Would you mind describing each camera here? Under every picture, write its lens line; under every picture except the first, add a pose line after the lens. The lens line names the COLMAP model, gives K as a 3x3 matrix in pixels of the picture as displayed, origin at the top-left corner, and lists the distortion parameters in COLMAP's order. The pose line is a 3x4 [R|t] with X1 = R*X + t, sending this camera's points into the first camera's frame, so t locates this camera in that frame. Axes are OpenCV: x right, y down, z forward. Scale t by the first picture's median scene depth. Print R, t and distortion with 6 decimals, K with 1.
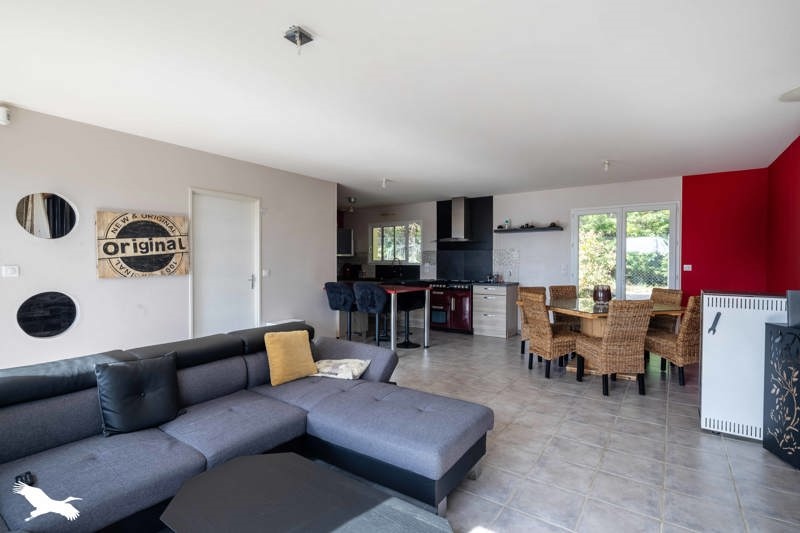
lens RADIAL K [[382.5, 0, 401.4], [0, 382.5, 266.0], [0, 0, 1]] dist [0.001369, 0.000262]
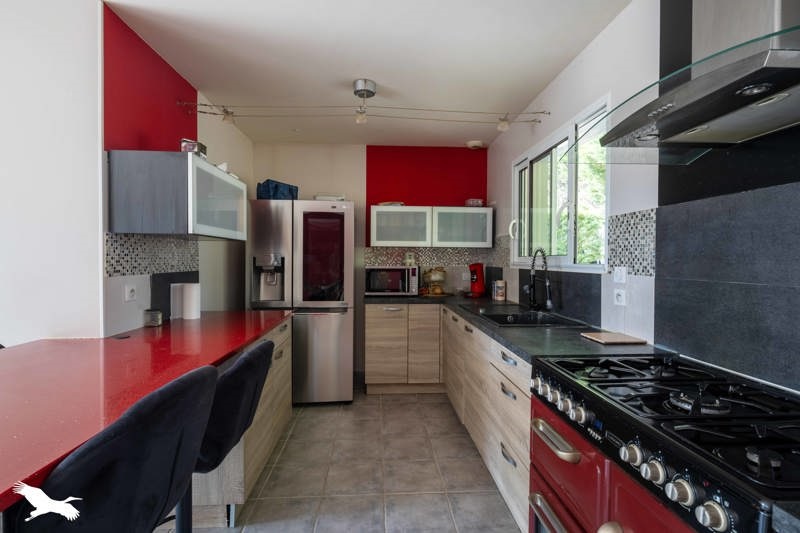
lens RADIAL K [[382.5, 0, 400.9], [0, 382.5, 265.0], [0, 0, 1]] dist [0.001369, 0.000262]
pose [[0.619895, 0.007671, -0.784647, 0.164493], [-0.007815, 0.999963, 0.003602, -0.008130], [0.784646, 0.003899, 0.619932, 0.751838]]
